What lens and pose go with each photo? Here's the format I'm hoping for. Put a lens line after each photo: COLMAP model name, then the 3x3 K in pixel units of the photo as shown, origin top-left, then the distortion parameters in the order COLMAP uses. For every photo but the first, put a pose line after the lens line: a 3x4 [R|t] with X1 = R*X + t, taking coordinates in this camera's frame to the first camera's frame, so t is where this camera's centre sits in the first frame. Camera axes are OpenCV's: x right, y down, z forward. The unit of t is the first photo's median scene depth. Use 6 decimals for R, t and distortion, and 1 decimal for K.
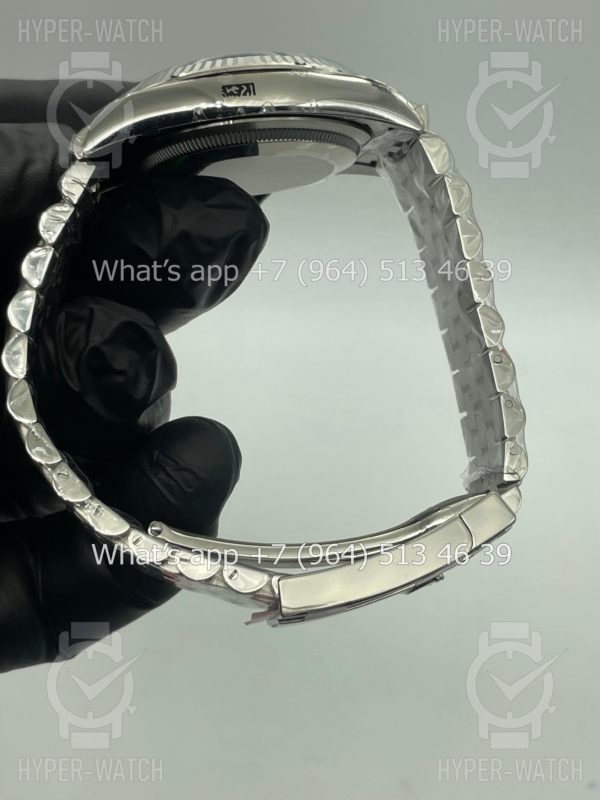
lens RADIAL K [[1192.4, 0, 300.6], [0, 1192.4, 402.4], [0, 0, 1]] dist [0.006997, 0.000000]
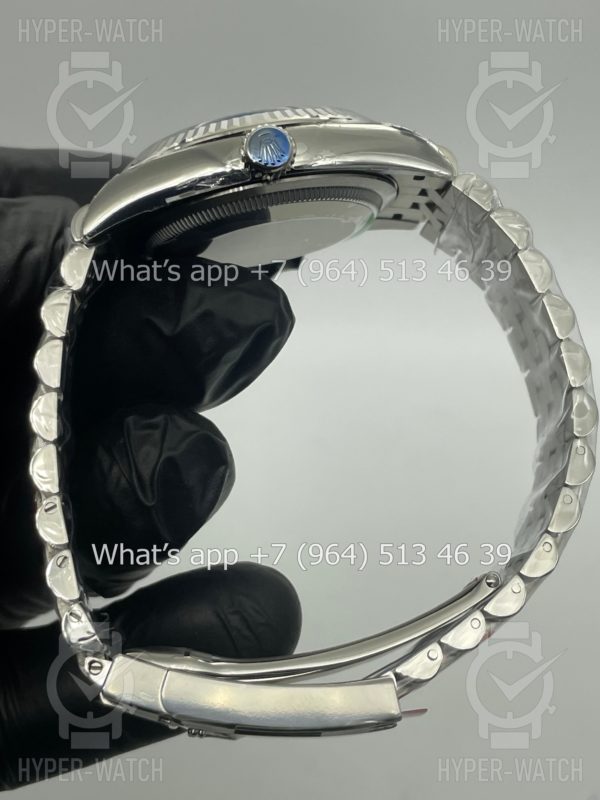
lens RADIAL K [[1192.4, 0, 299.8], [0, 1192.4, 398.1], [0, 0, 1]] dist [0.006997, 0.000000]
pose [[0.995075, -0.098305, -0.012720, -0.019715], [0.097577, 0.994029, -0.048843, -0.032383], [0.017446, 0.047361, 0.998725, 0.120952]]
